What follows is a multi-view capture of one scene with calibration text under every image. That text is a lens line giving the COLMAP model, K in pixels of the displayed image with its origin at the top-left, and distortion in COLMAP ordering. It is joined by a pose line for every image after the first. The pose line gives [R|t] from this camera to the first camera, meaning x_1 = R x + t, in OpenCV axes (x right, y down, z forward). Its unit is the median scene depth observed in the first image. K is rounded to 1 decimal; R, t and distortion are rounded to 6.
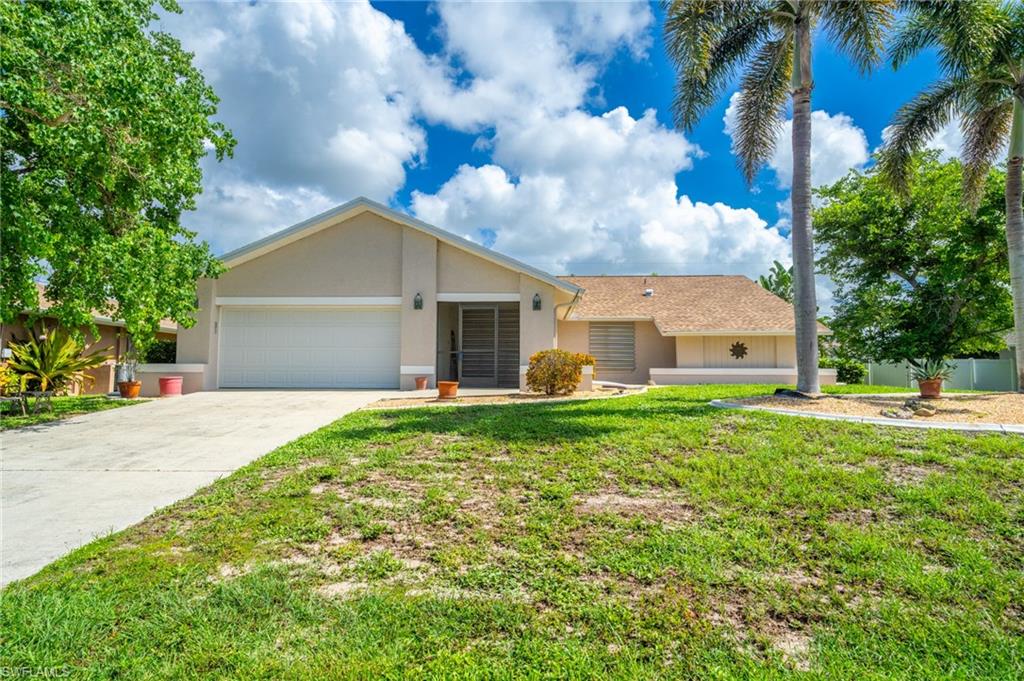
lens RADIAL K [[602.4, 0, 512.0], [0, 602.4, 340.5], [0, 0, 1]] dist [0.002147, 0.000262]
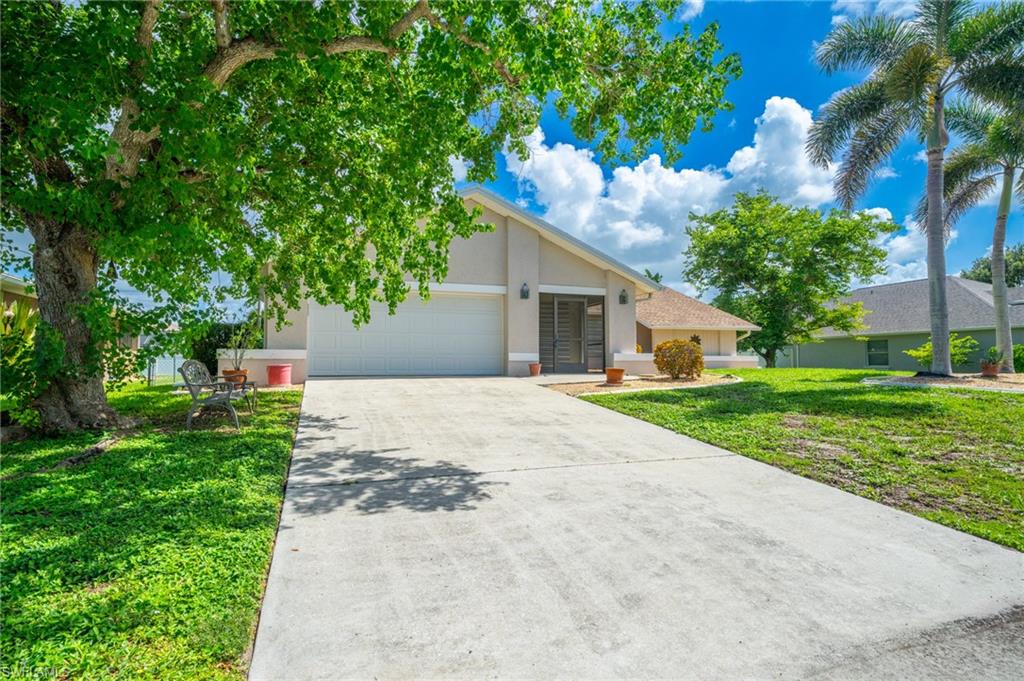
lens RADIAL K [[550.5, 0, 512.0], [0, 550.5, 340.5], [0, 0, 1]] dist [-0.000691, -0.000073]
pose [[0.928158, 0.012942, 0.371962, -0.529772], [-0.019963, 0.999688, 0.015032, 0.006574], [-0.371651, -0.021378, 0.928126, 0.111279]]
